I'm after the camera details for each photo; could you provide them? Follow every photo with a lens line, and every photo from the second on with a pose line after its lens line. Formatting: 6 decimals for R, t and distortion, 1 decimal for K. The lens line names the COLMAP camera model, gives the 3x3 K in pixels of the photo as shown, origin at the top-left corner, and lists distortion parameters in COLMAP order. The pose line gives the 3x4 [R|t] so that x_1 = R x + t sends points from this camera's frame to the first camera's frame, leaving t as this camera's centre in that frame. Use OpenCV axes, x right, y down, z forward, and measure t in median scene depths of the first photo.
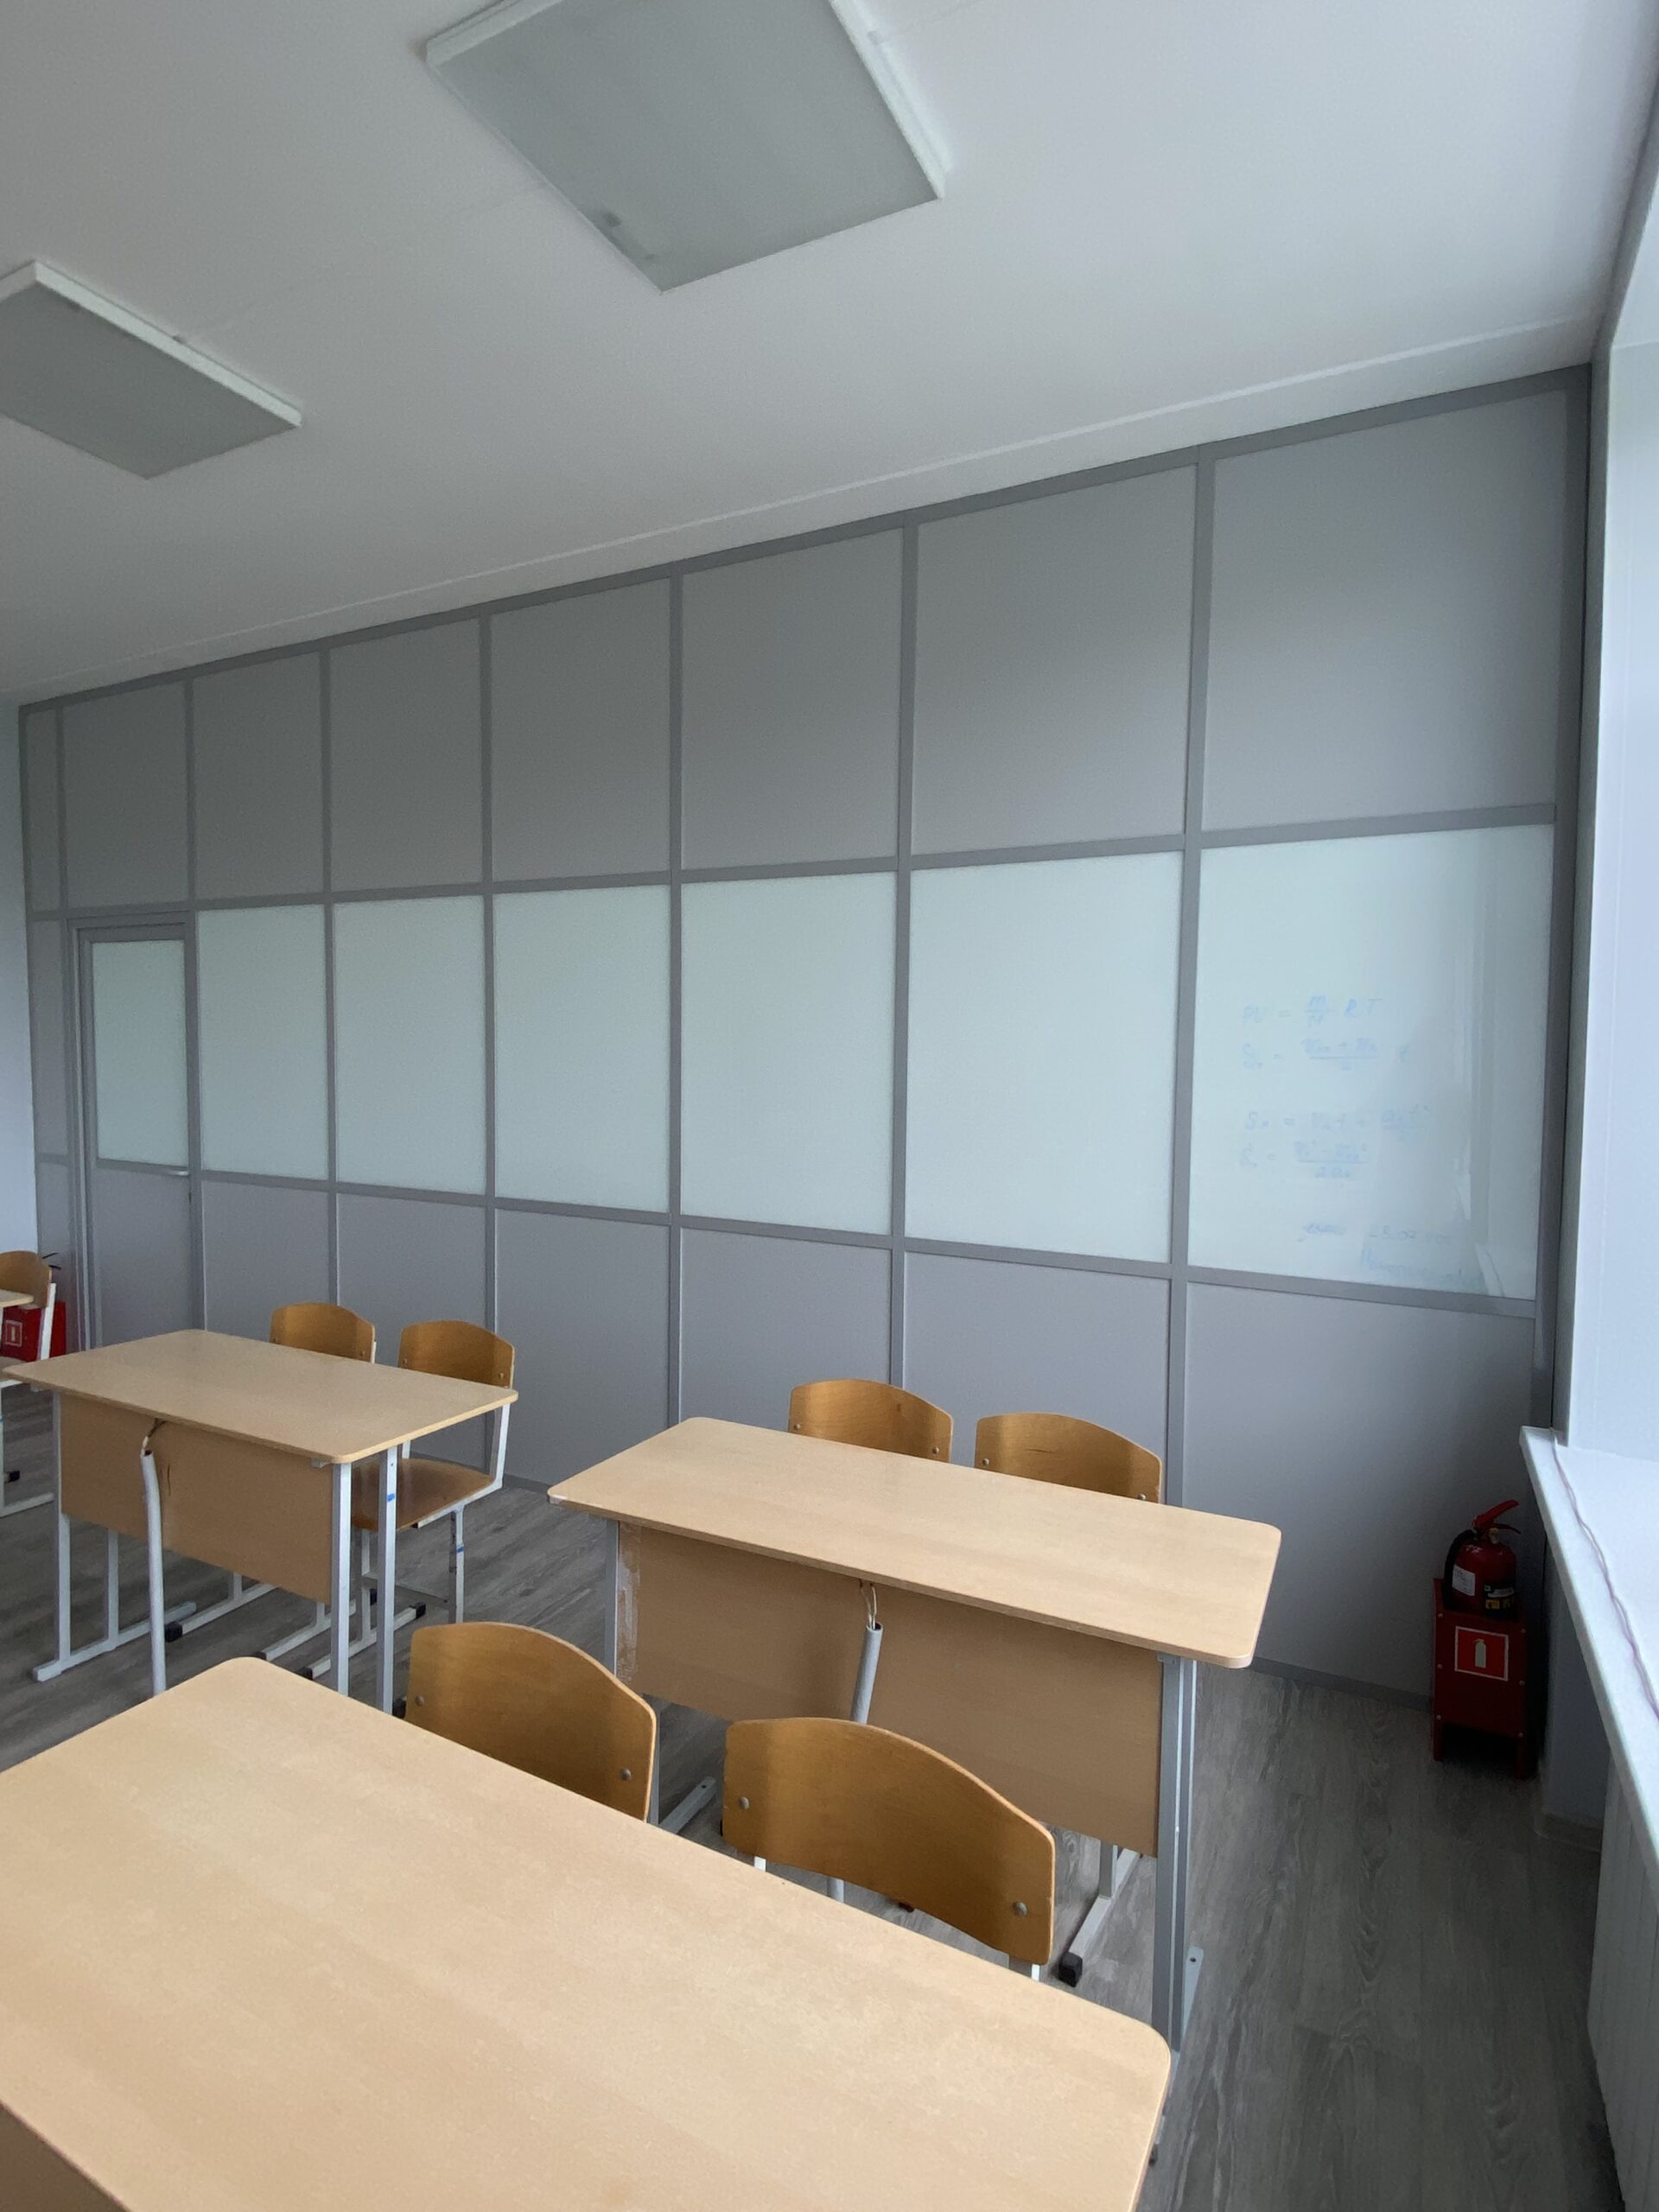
lens RADIAL K [[1134.0, 0, 830.2], [0, 1134.0, 1106.8], [0, 0, 1]] dist [0.006100, 0.000252]
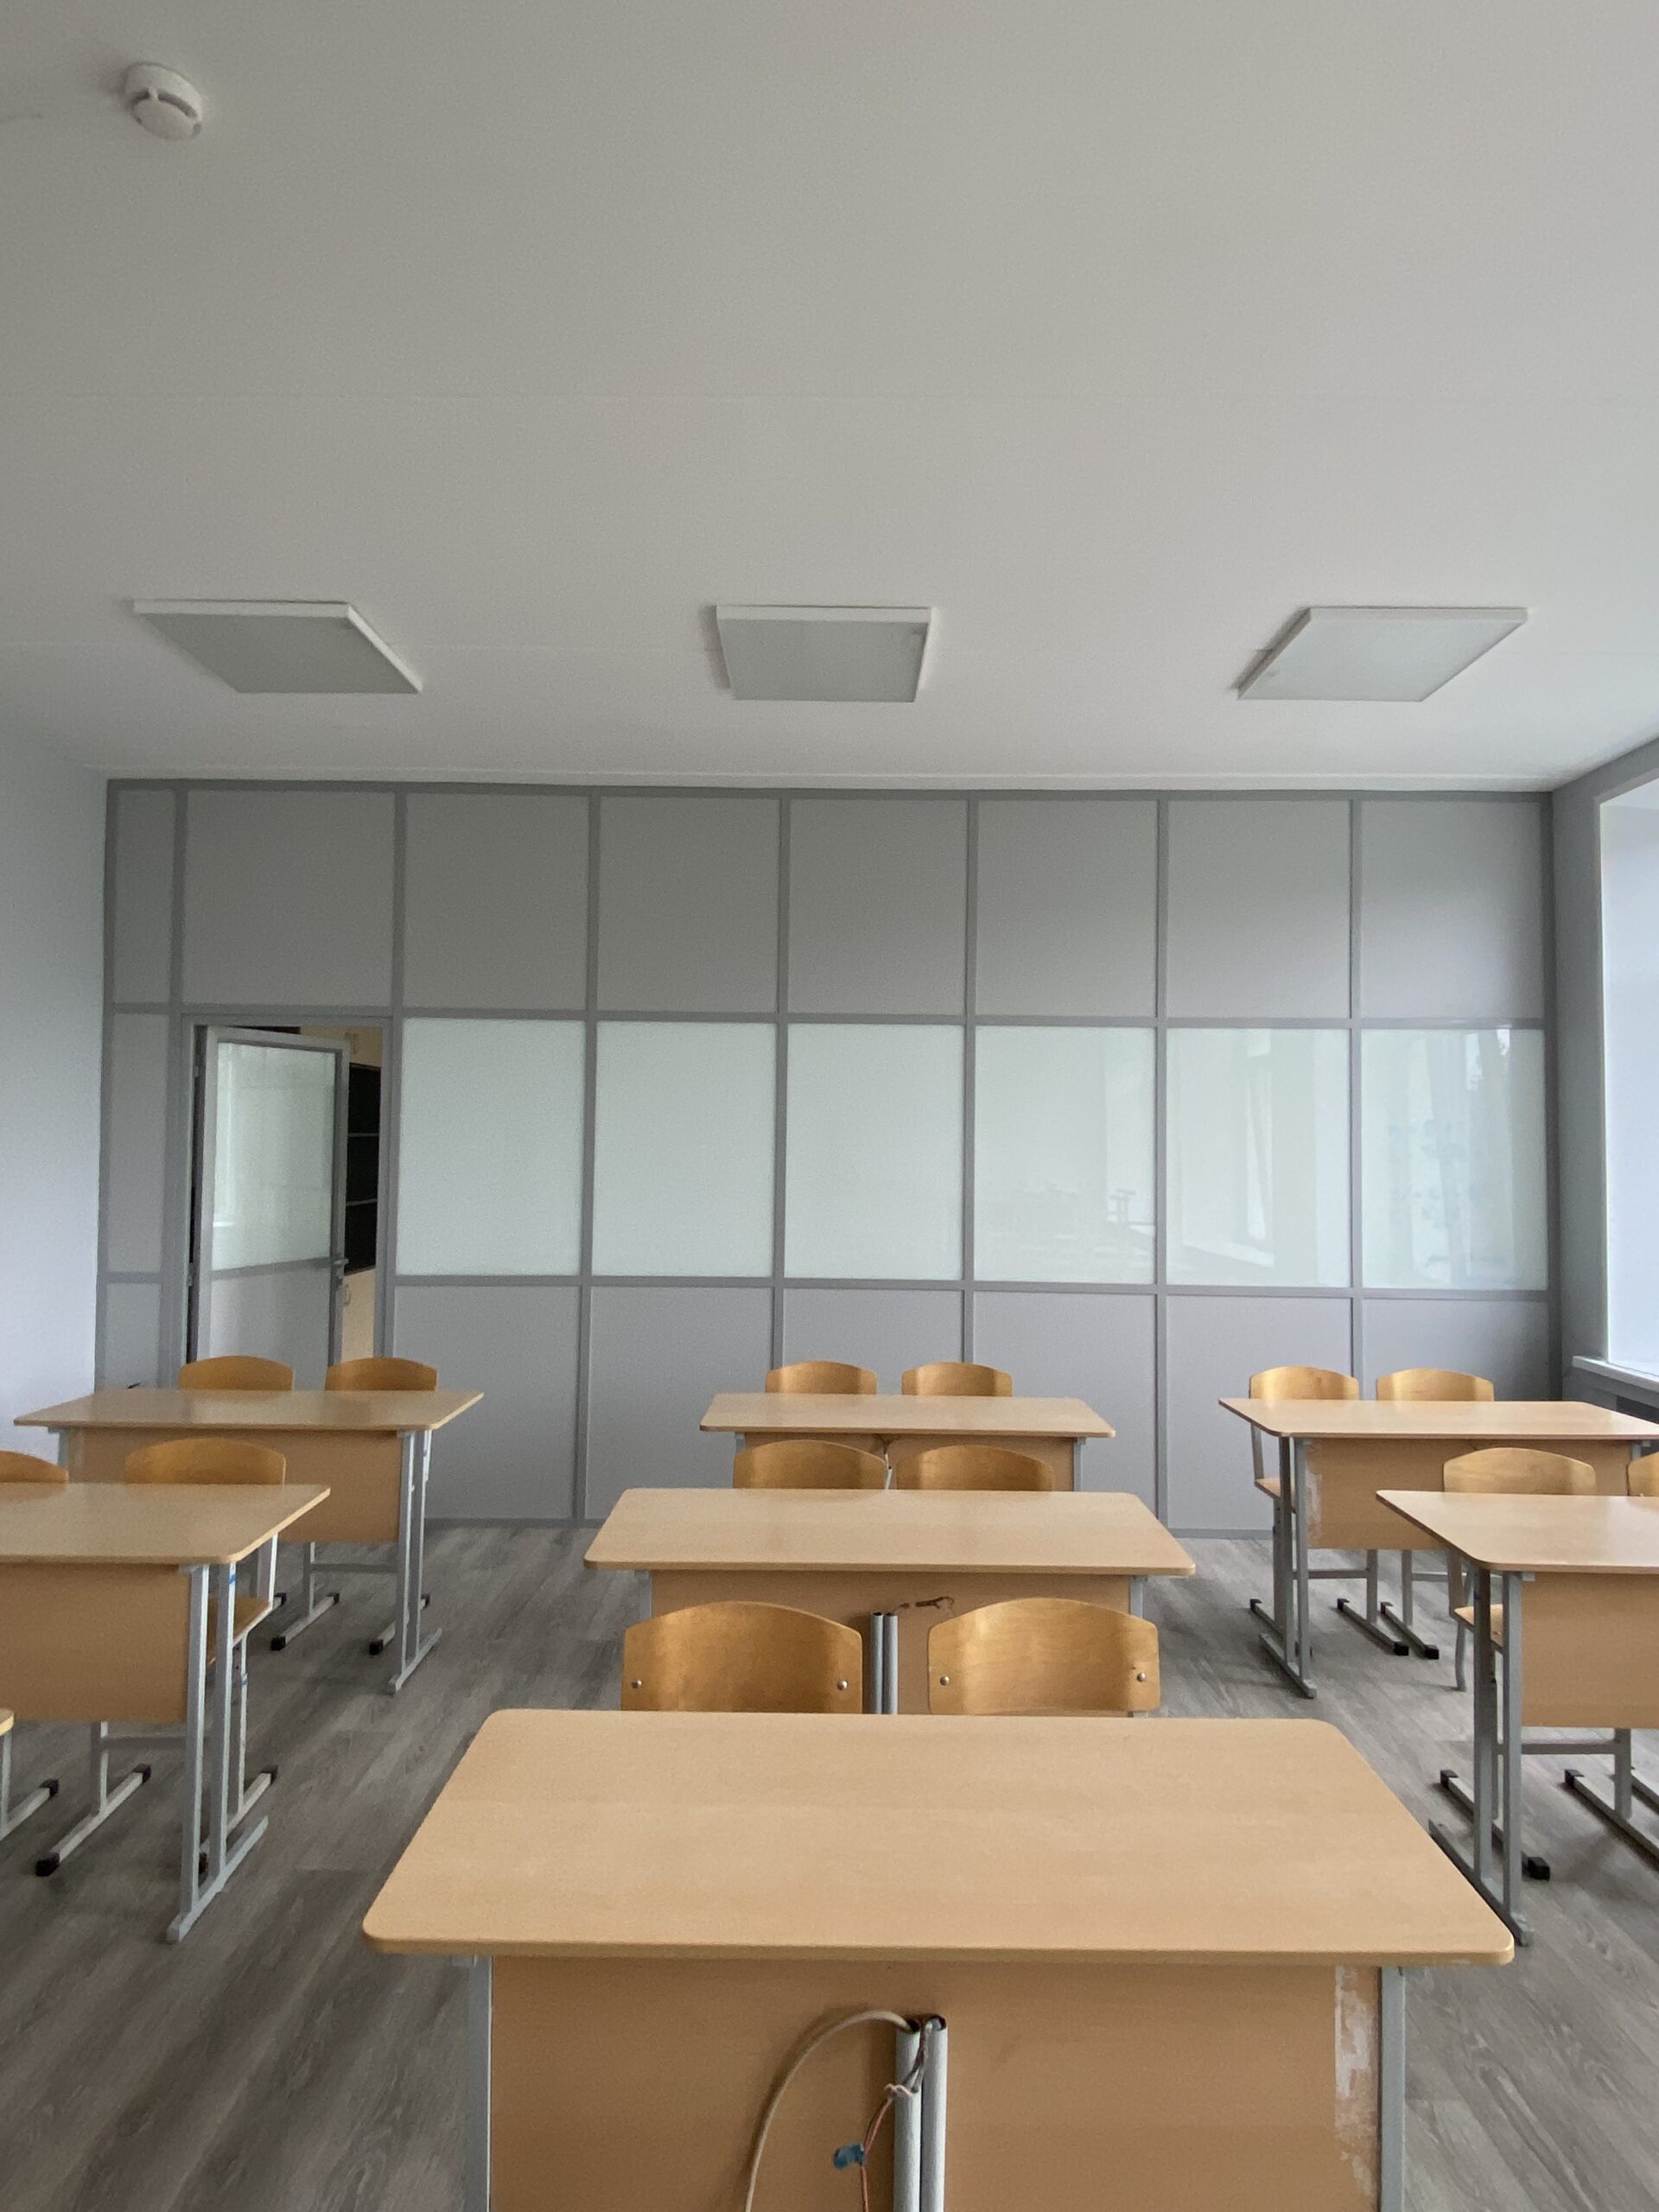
lens RADIAL K [[722.6, 0, 829.6], [0, 722.6, 1118.2], [0, 0, 1]] dist [0.011272, -0.000005]
pose [[0.892825, 0.012488, 0.450231, -0.560281], [0.025396, 0.996630, -0.078003, -0.024950], [-0.449688, 0.081077, 0.889498, 0.288350]]
